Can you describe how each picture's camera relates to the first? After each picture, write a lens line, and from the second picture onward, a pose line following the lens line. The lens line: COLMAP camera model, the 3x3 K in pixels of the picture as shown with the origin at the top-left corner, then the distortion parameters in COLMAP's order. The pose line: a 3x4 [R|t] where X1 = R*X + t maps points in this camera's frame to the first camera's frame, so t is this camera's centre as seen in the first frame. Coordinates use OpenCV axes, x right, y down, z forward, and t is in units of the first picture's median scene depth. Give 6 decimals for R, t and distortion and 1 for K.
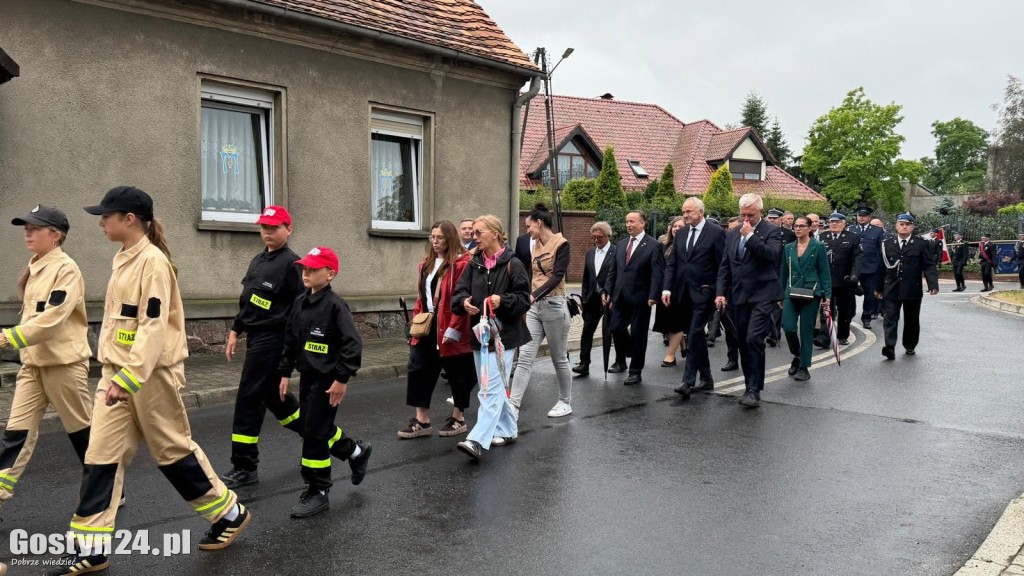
lens RADIAL K [[1067.7, 0, 512.0], [0, 1067.7, 288.0], [0, 0, 1]] dist [0.163740, -0.421741]
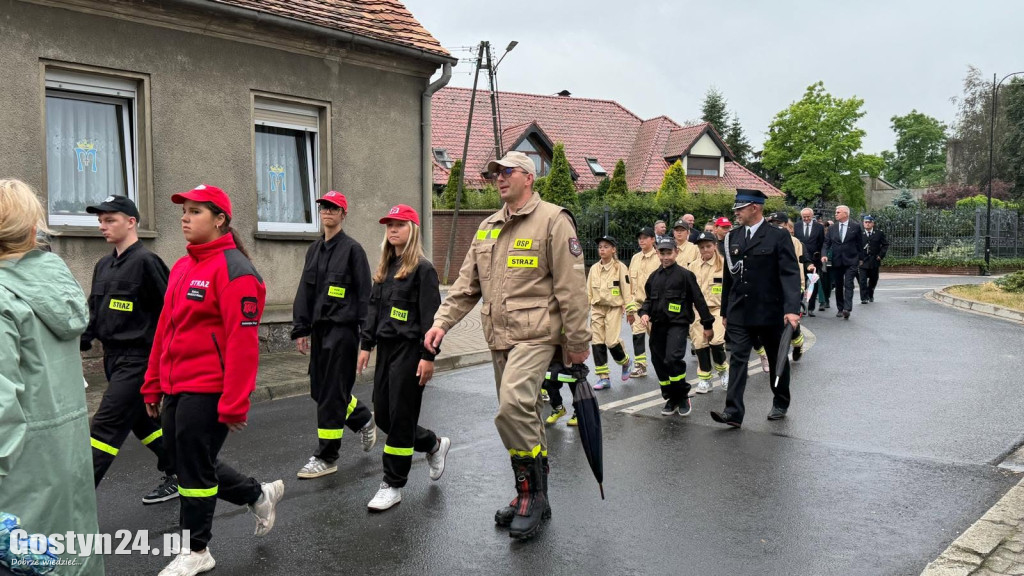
lens RADIAL K [[1038.7, 0, 530.7], [0, 1038.7, 289.9], [0, 0, 1]] dist [0.194187, -0.530996]
pose [[0.999403, -0.017129, 0.029990, 0.063519], [0.017021, 0.999848, 0.003834, -0.005094], [-0.030051, -0.003321, 0.999543, 0.100147]]
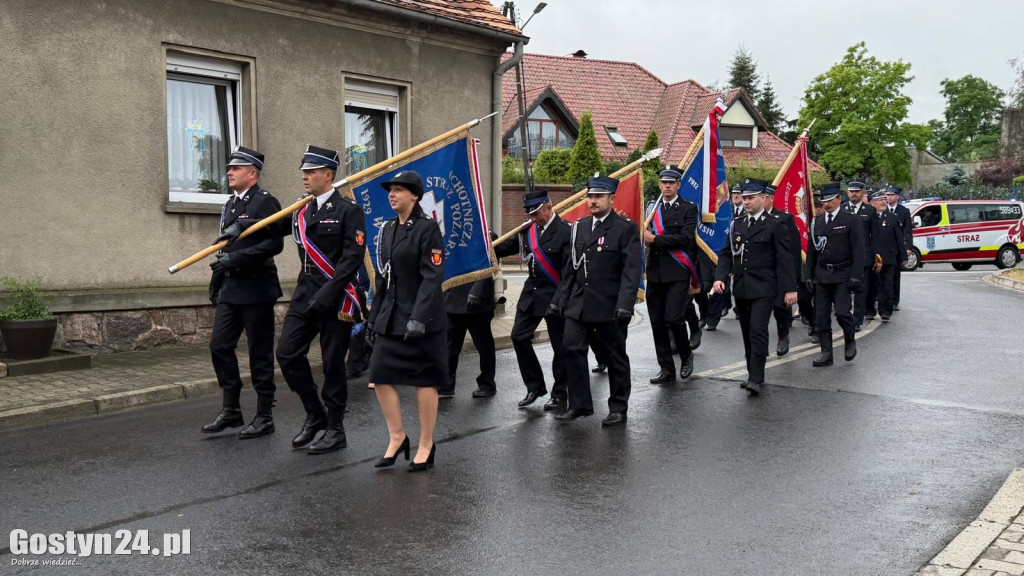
lens RADIAL K [[1244.9, 0, 512.4], [0, 1244.9, 300.2], [0, 0, 1]] dist [0.195566, -0.580801]
pose [[0.999057, -0.011539, 0.041854, -0.030188], [0.010580, 0.999679, 0.023040, 0.000177], [-0.042107, -0.022576, 0.998858, -0.081241]]
